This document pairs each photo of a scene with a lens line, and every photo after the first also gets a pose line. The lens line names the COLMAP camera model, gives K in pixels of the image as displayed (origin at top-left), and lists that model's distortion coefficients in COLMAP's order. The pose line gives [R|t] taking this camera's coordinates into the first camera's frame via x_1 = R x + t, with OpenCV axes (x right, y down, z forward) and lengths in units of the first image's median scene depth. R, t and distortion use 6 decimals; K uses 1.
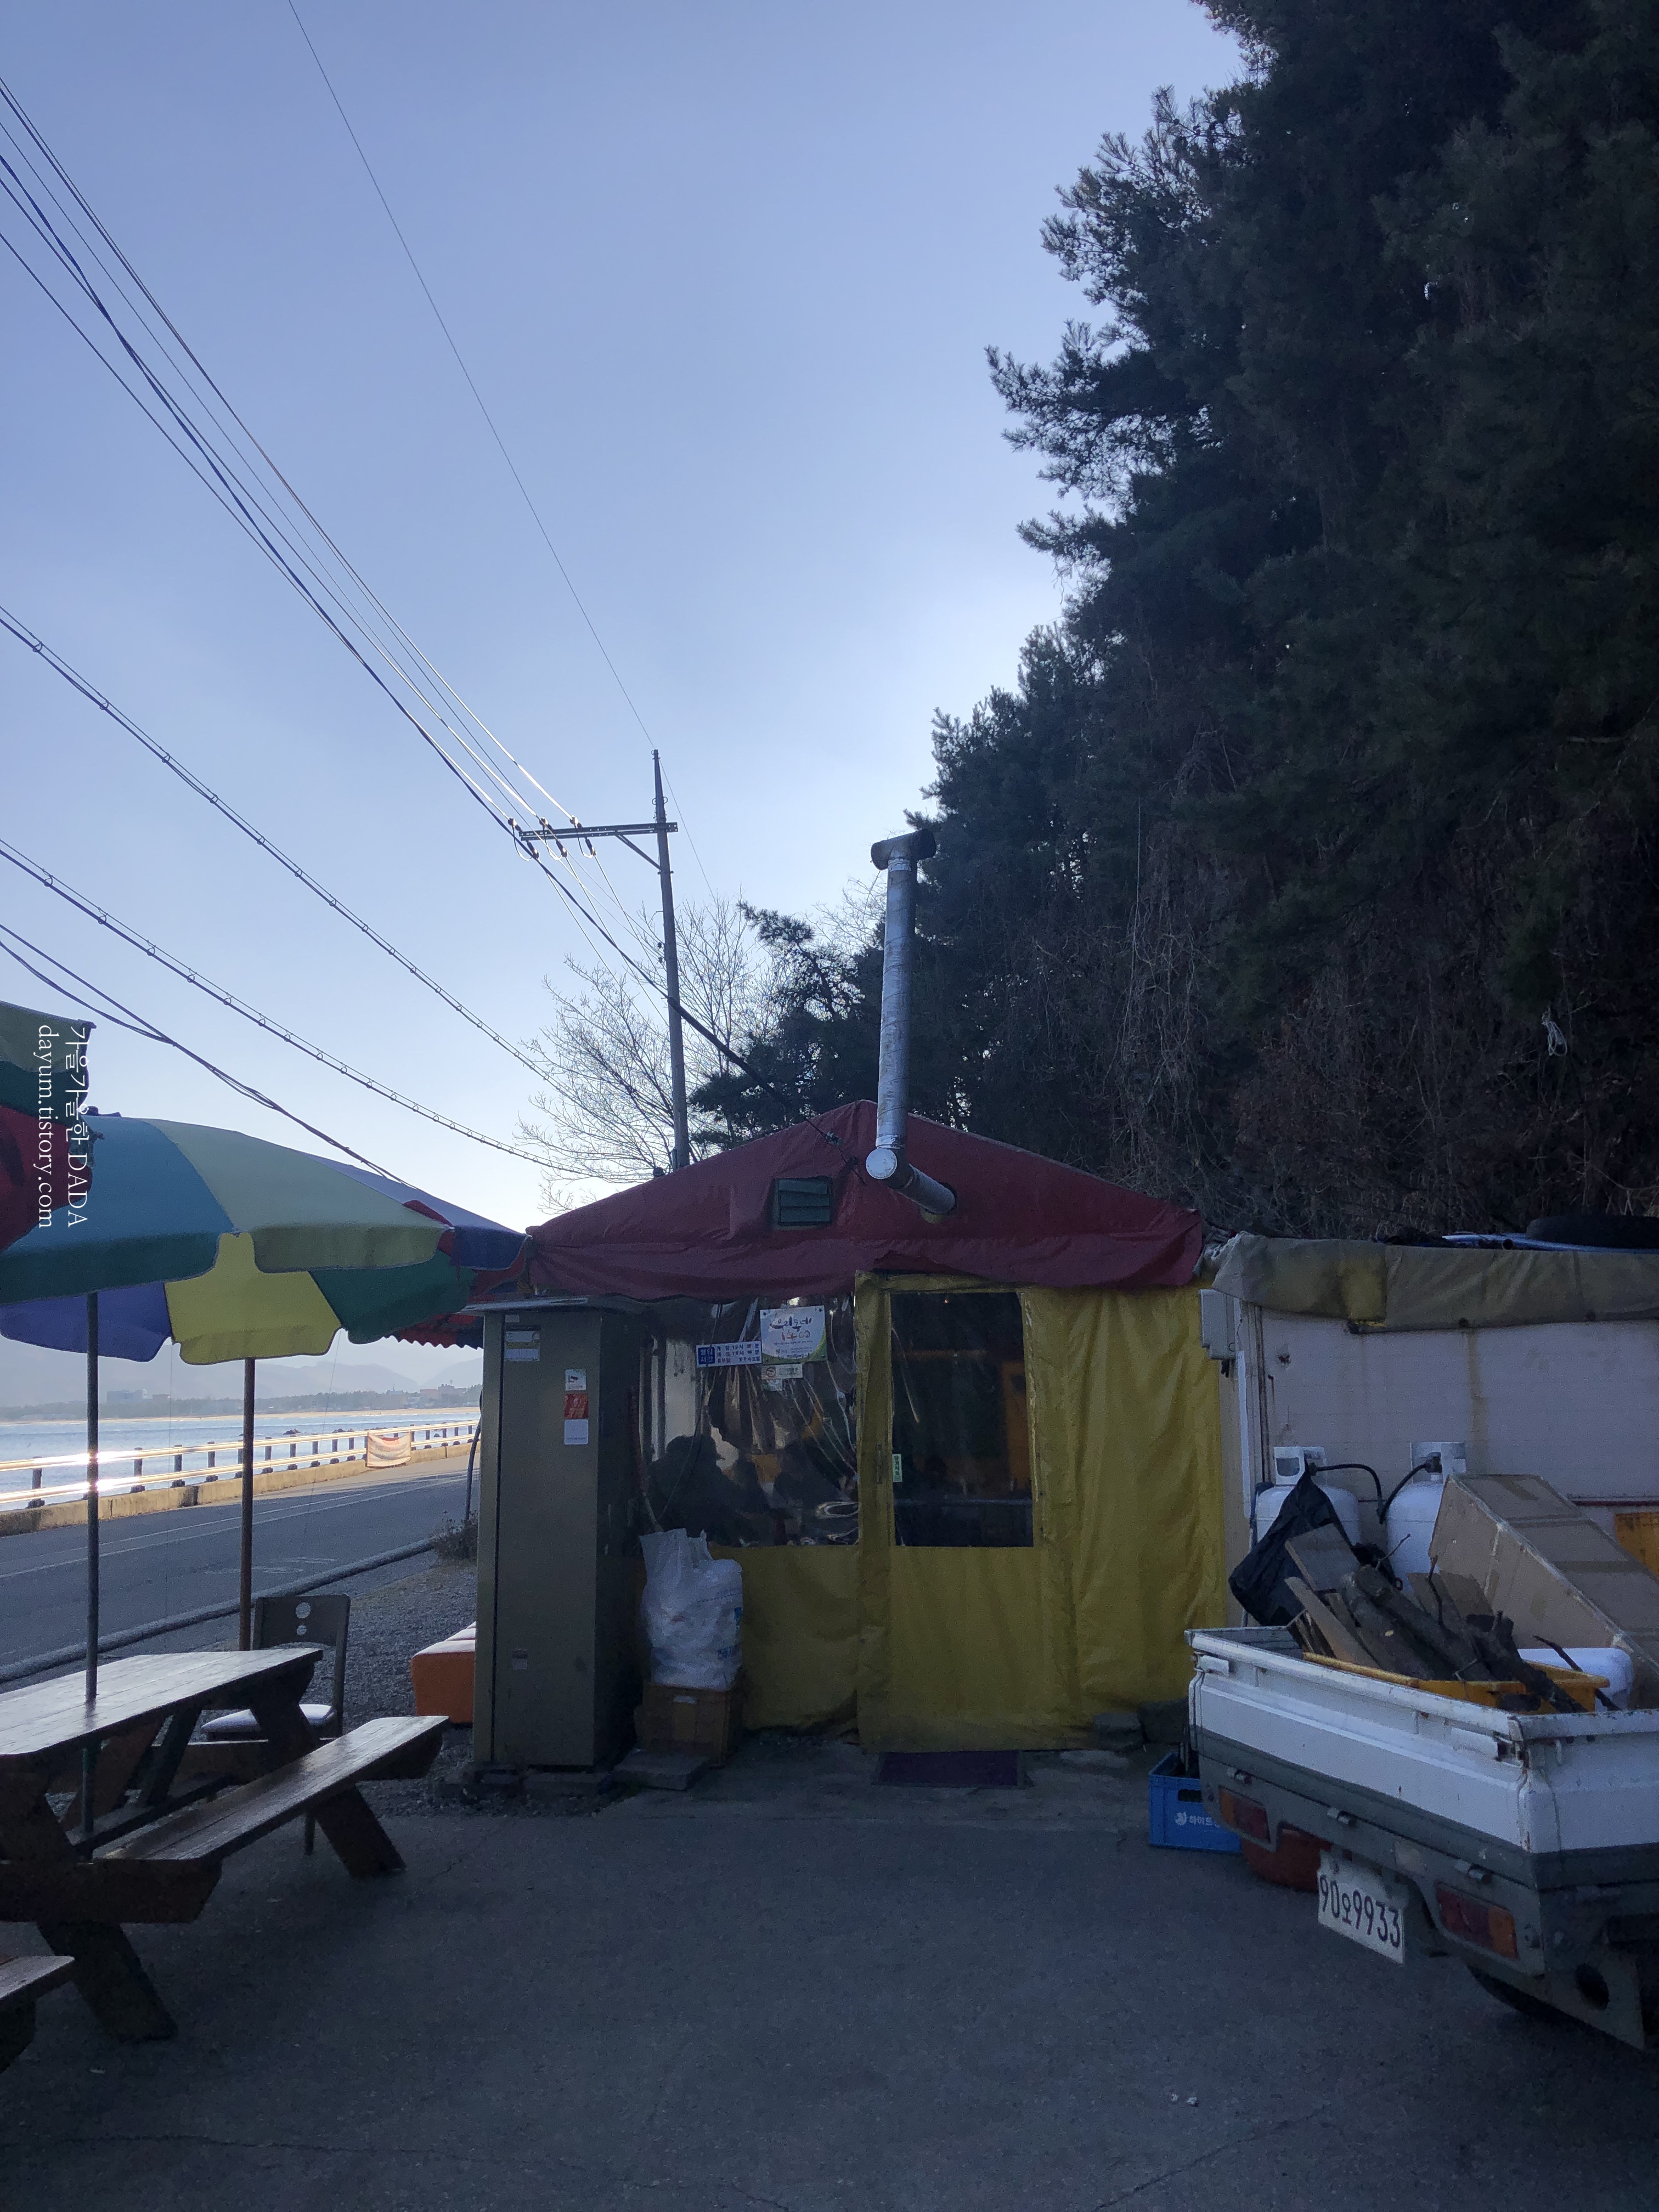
lens RADIAL K [[1830.9, 0, 829.5], [0, 1830.9, 1106.0], [0, 0, 1]] dist [0.174933, -0.277652]
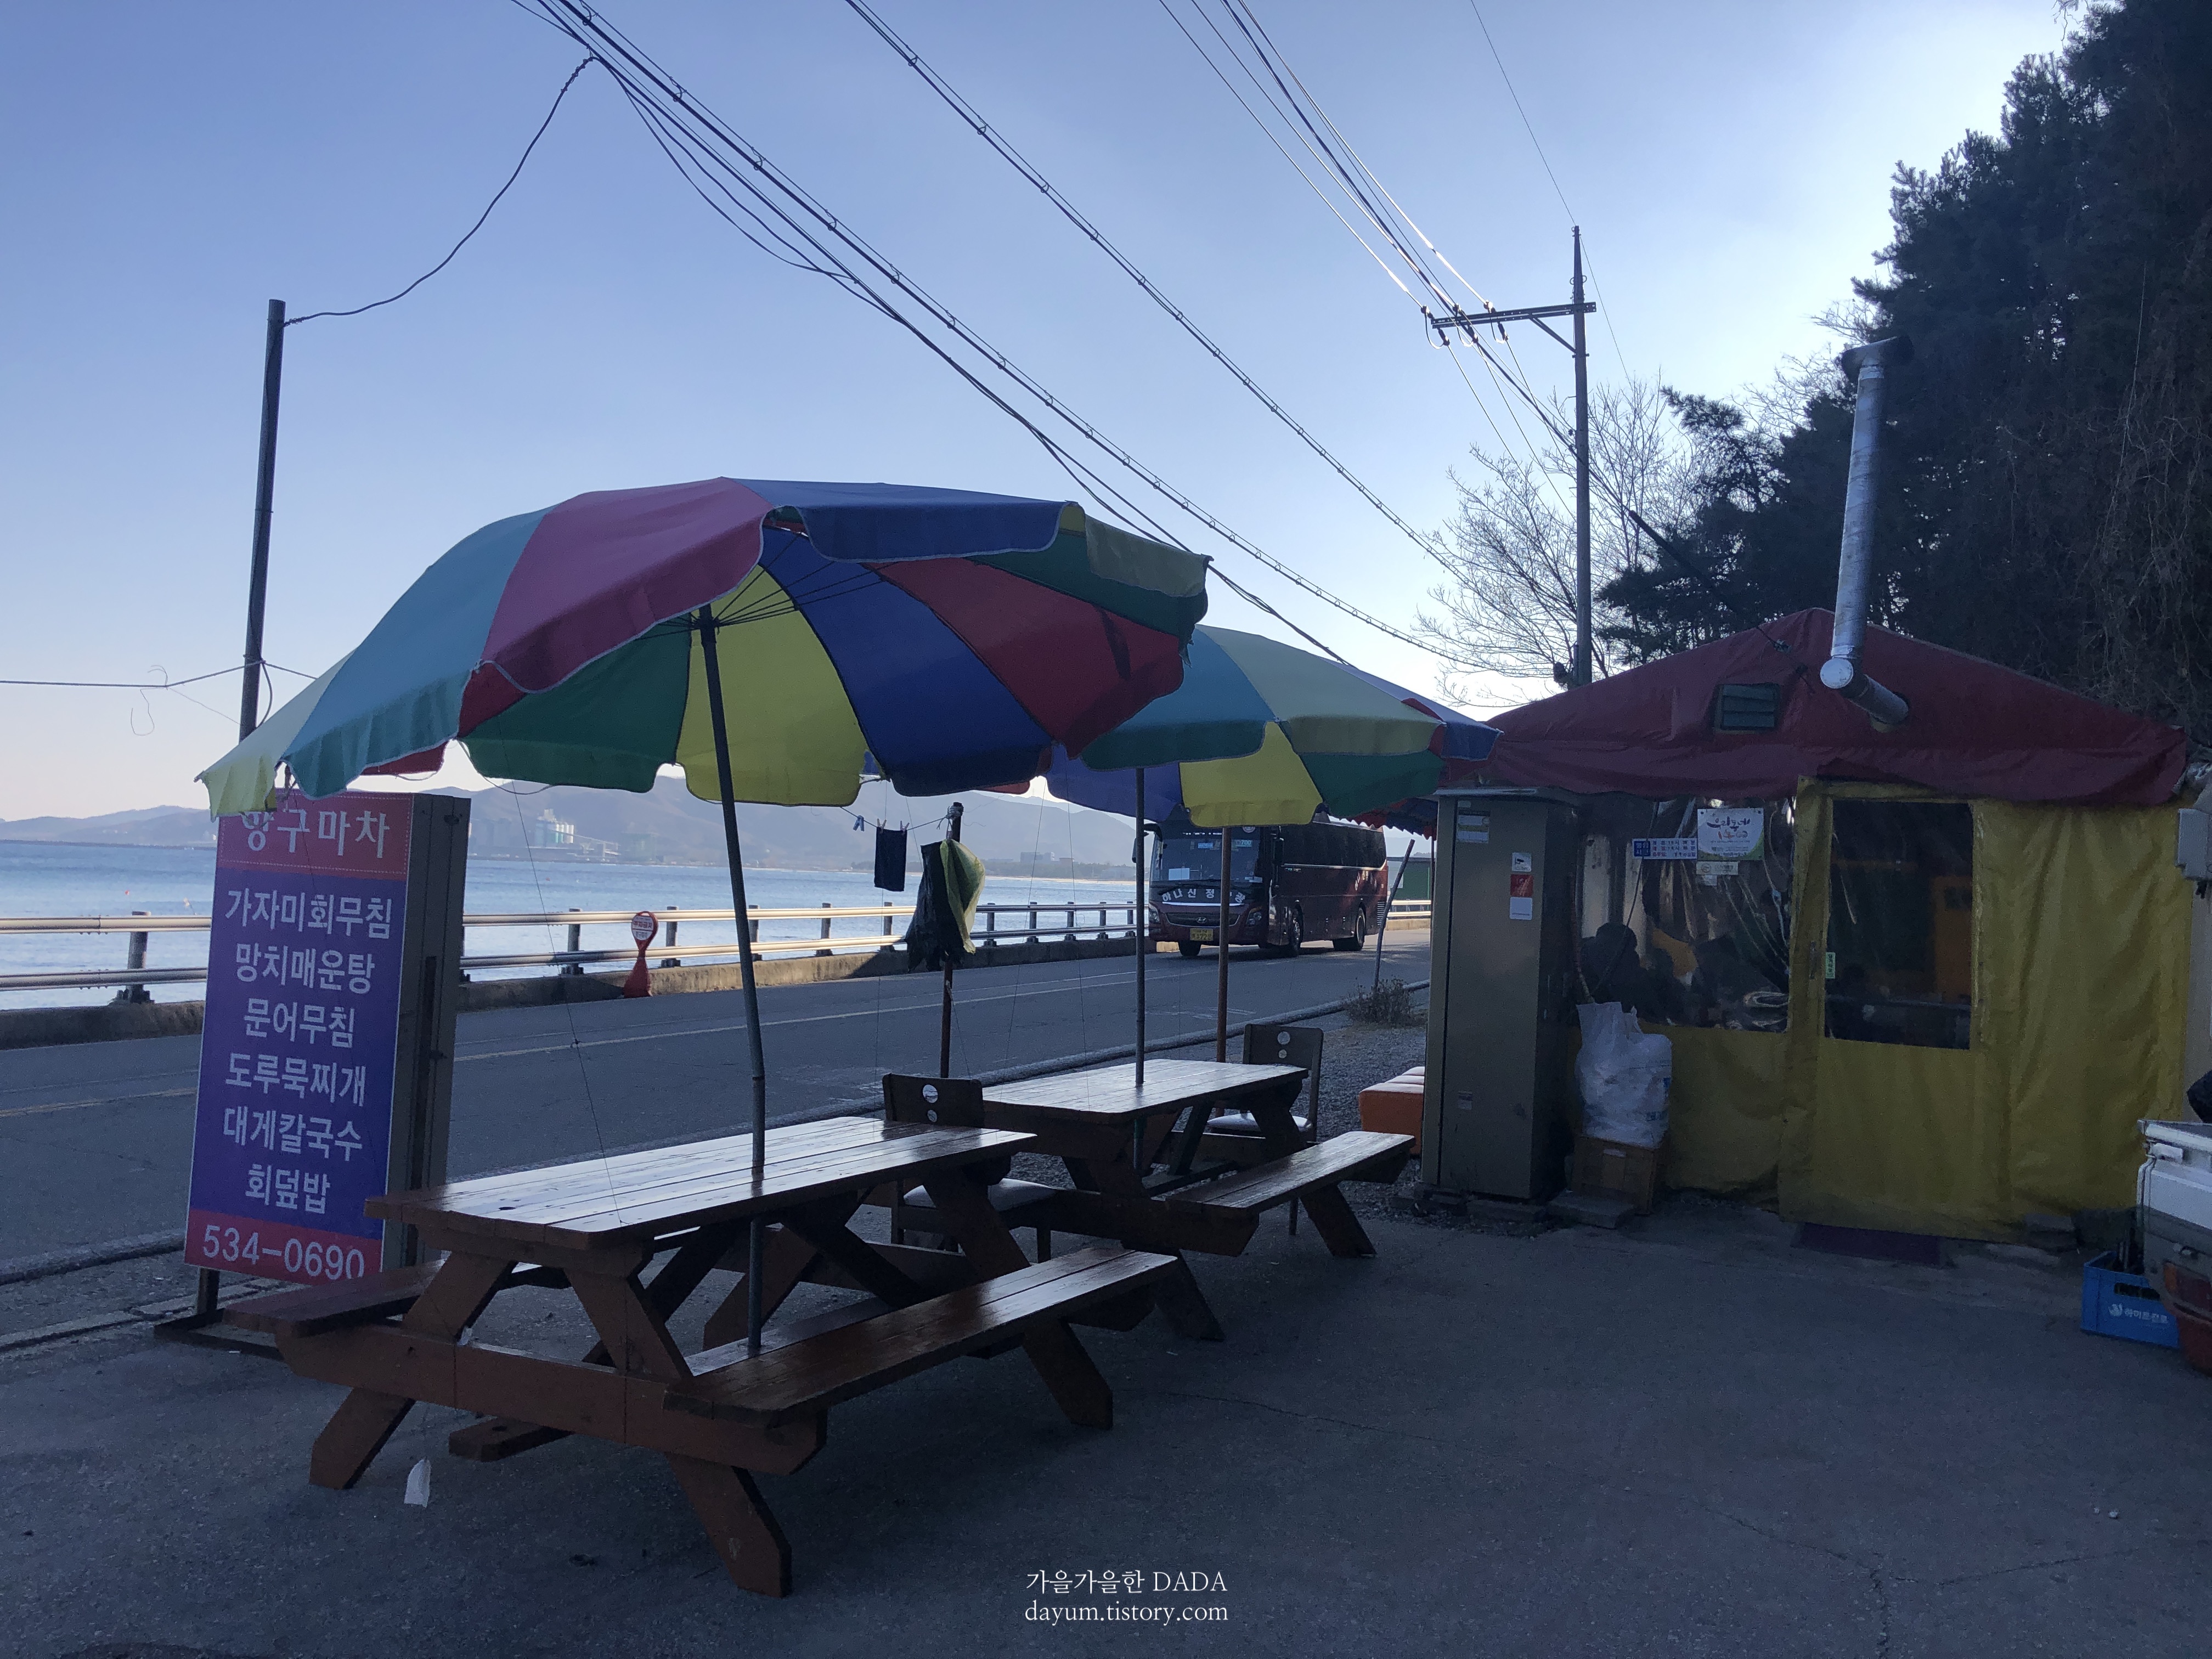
lens RADIAL K [[1865.2, 0, 1108.4], [0, 1865.2, 807.9], [0, 0, 1]] dist [0.058309, -0.040180]
pose [[0.949469, 0.049076, -0.310000, -0.024947], [-0.013303, 0.993105, 0.116472, -0.009365], [0.313578, -0.106462, 0.943575, -0.114052]]
